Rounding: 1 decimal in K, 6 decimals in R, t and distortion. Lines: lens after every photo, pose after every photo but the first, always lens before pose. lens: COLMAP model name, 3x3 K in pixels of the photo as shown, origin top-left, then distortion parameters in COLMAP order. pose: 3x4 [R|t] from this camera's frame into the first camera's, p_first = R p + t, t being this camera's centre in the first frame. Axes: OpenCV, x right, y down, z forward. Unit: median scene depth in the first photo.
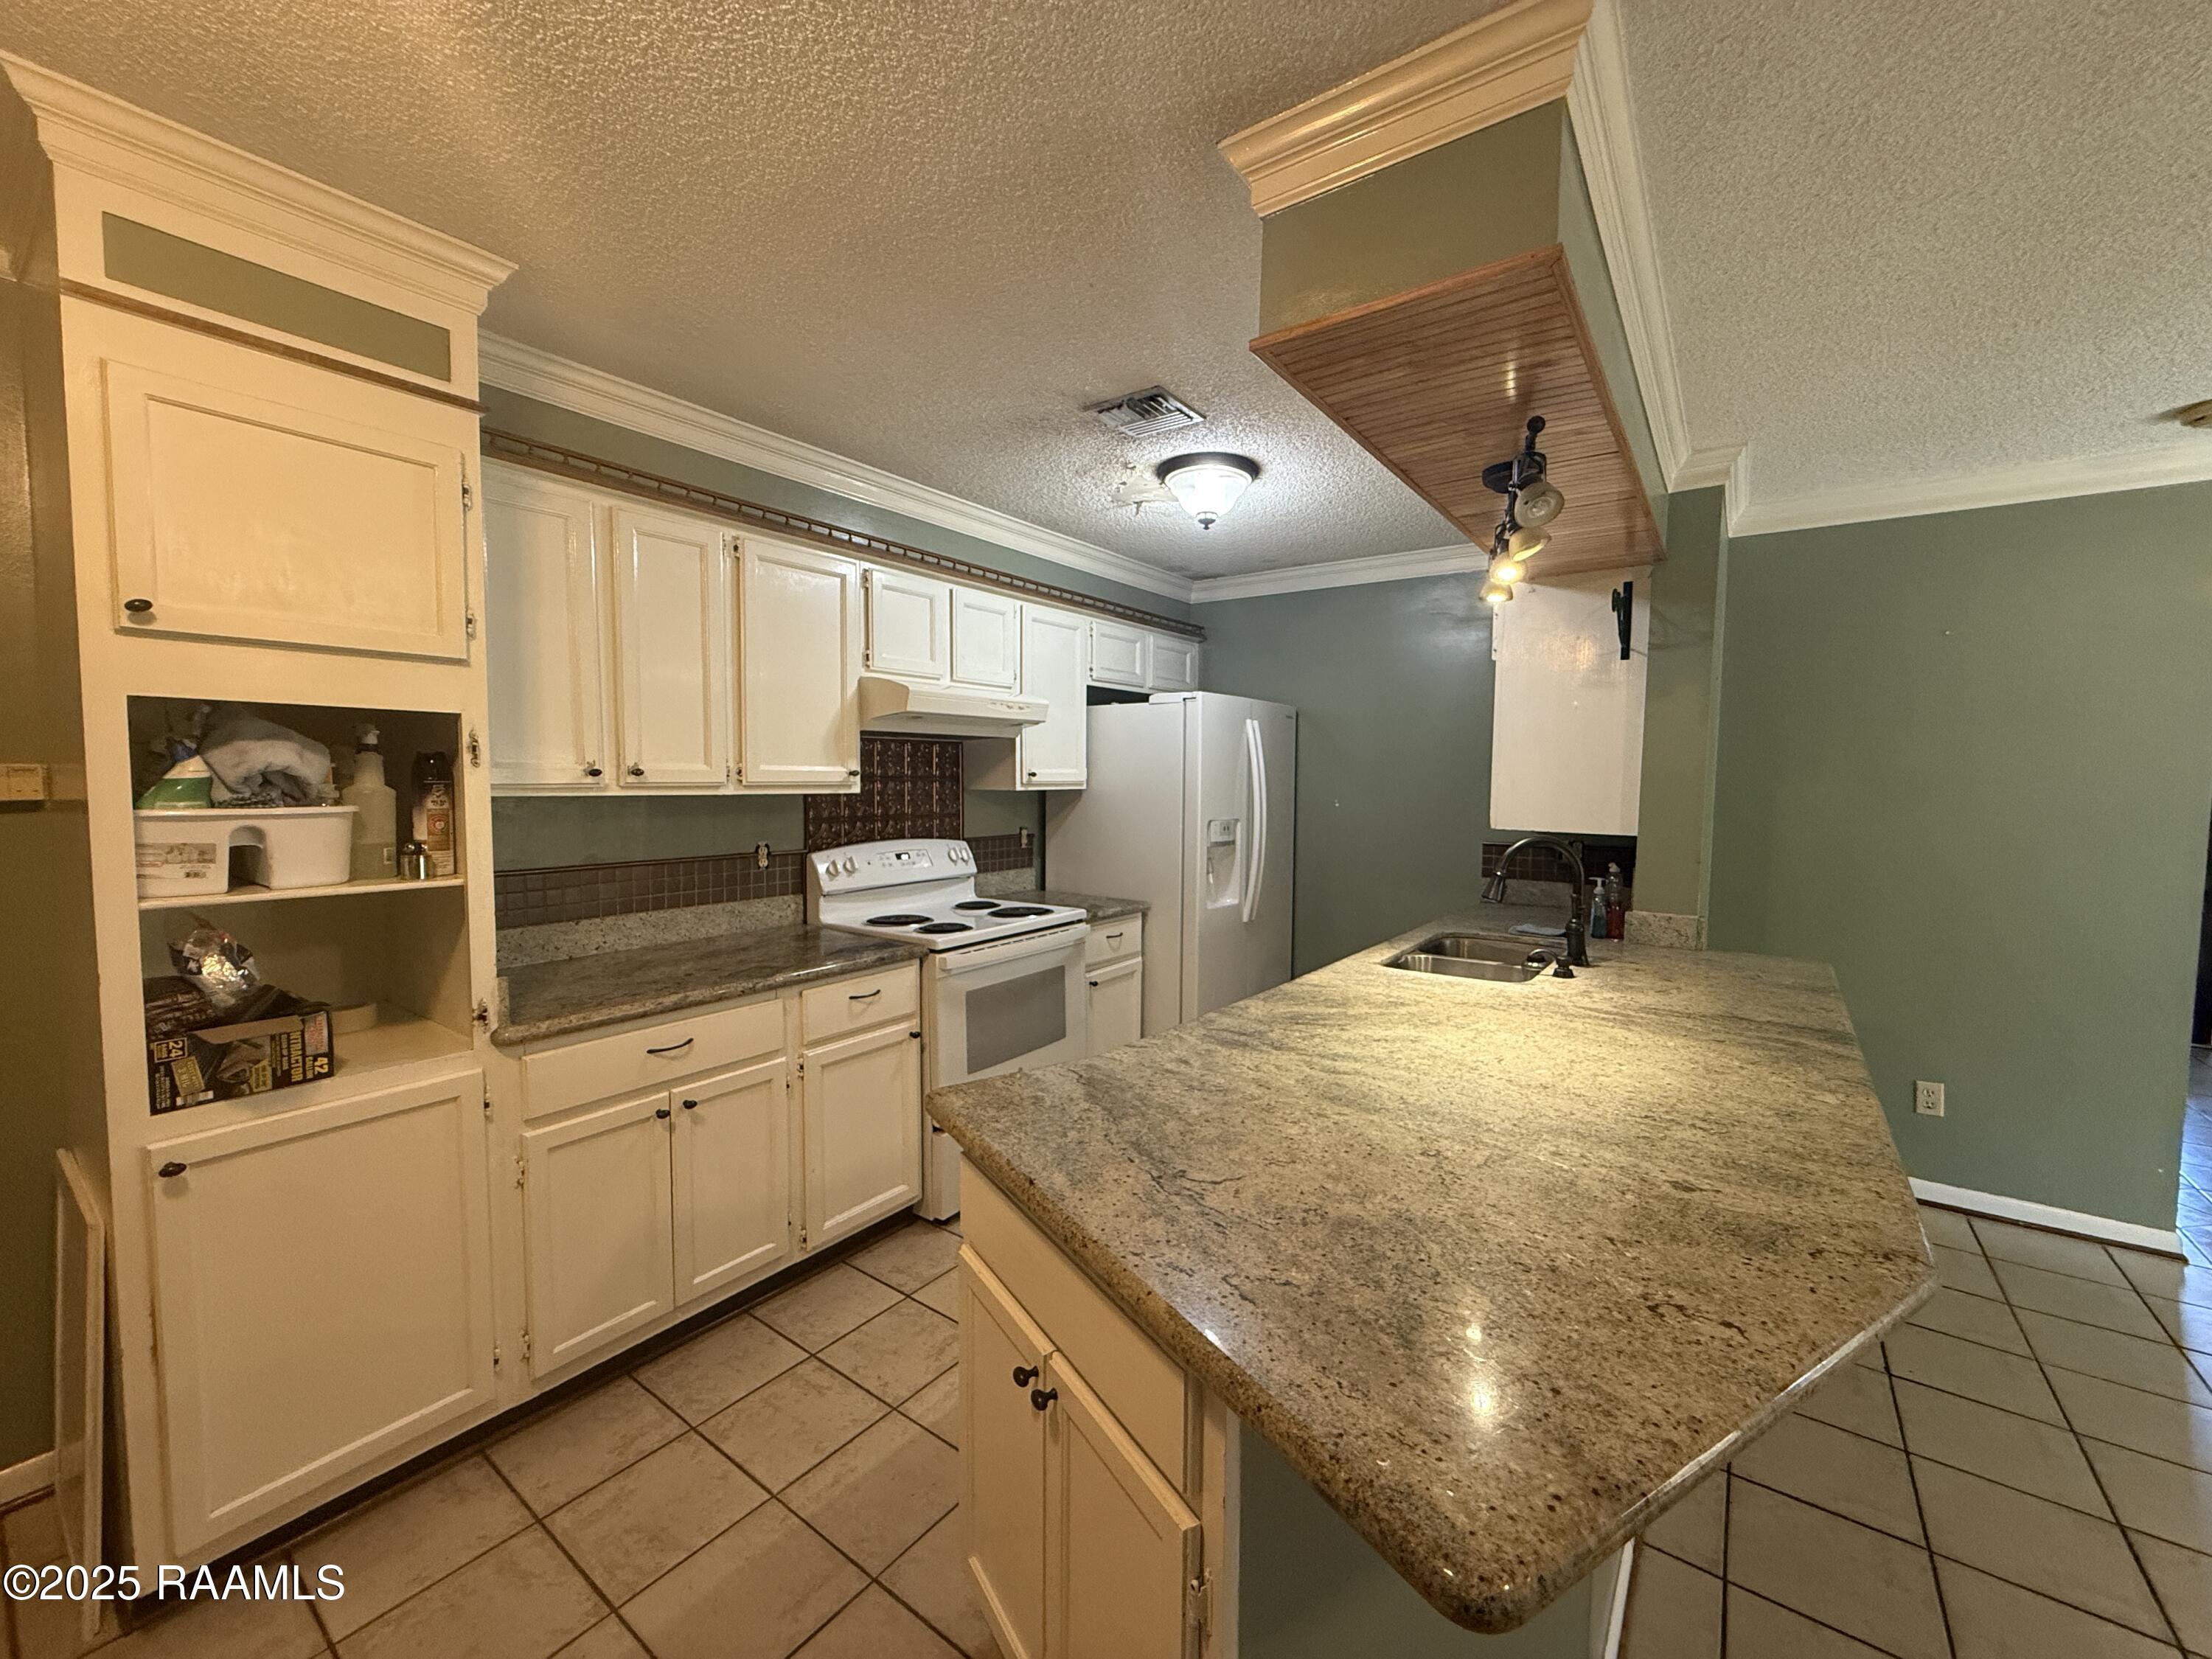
lens RADIAL K [[881.8, 0, 1102.5], [0, 881.8, 826.4], [0, 0, 1]] dist [0.000663, 0.000029]
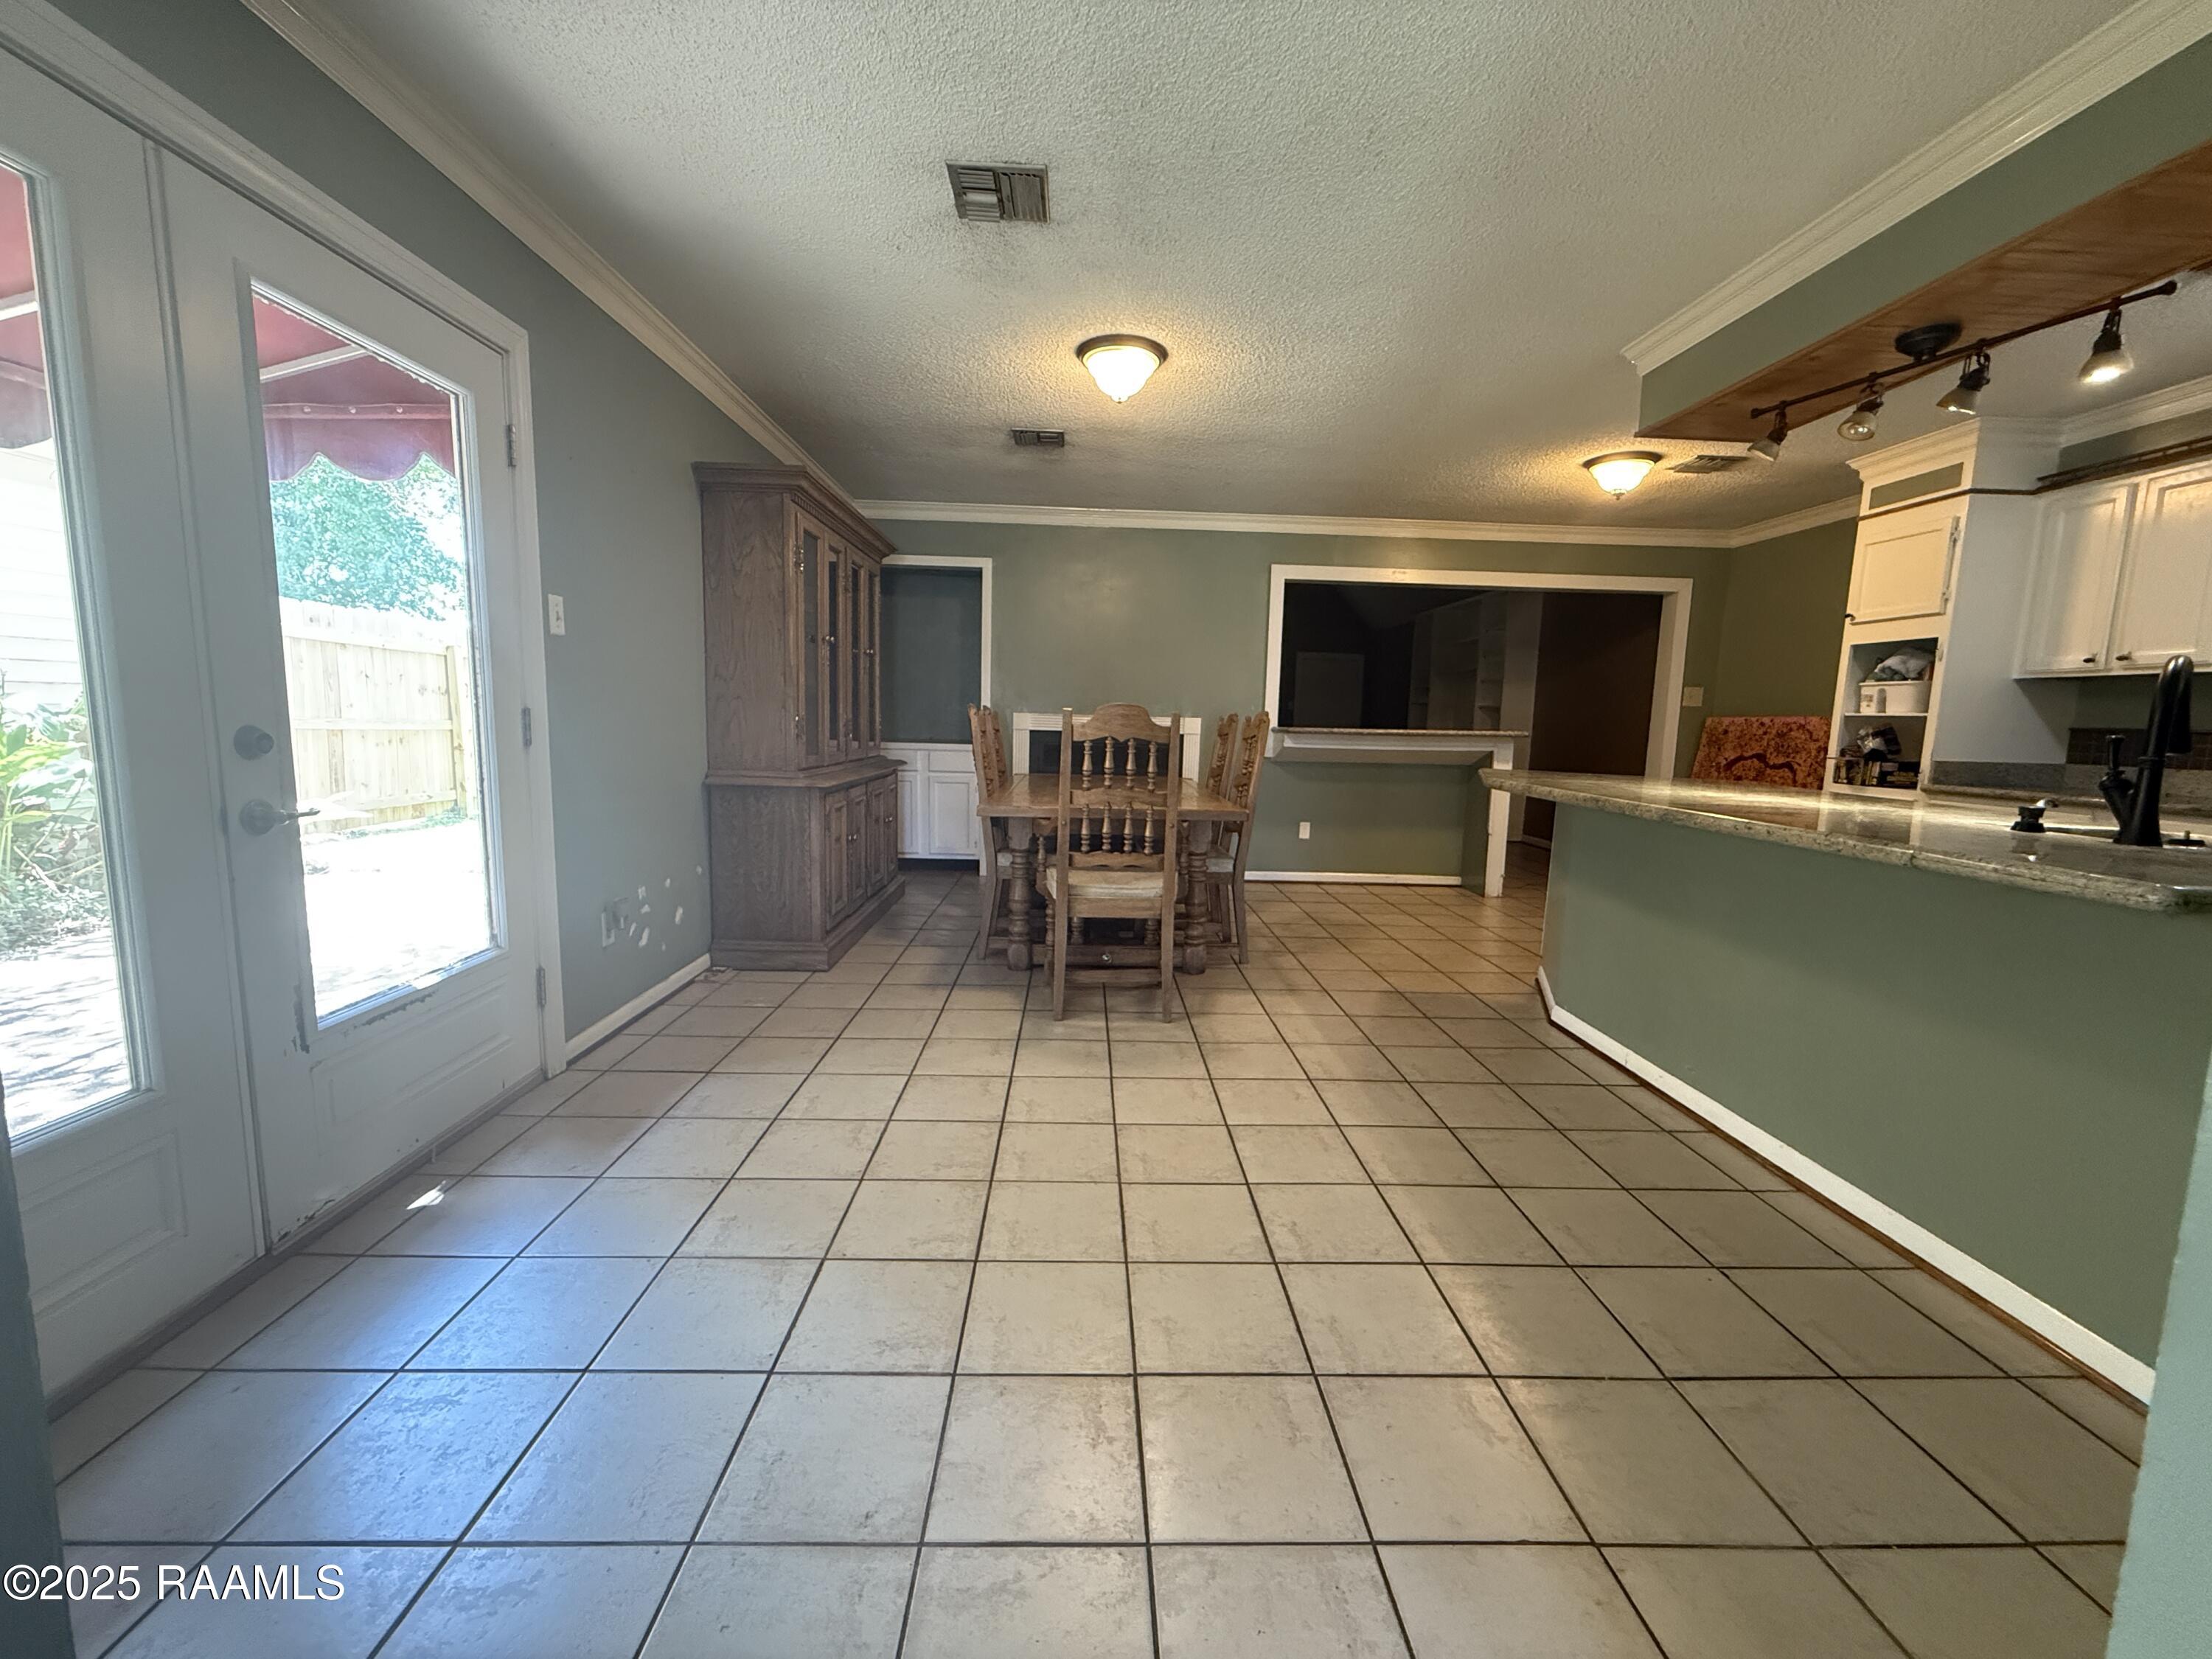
lens RADIAL K [[881.8, 0, 1102.5], [0, 881.8, 826.4], [0, 0, 1]] dist [0.000663, 0.000029]
pose [[-0.789092, 0.043480, -0.612734, 2.564565], [-0.072658, 0.983883, 0.163387, 0.144443], [0.609963, 0.173448, -0.773215, 1.682979]]
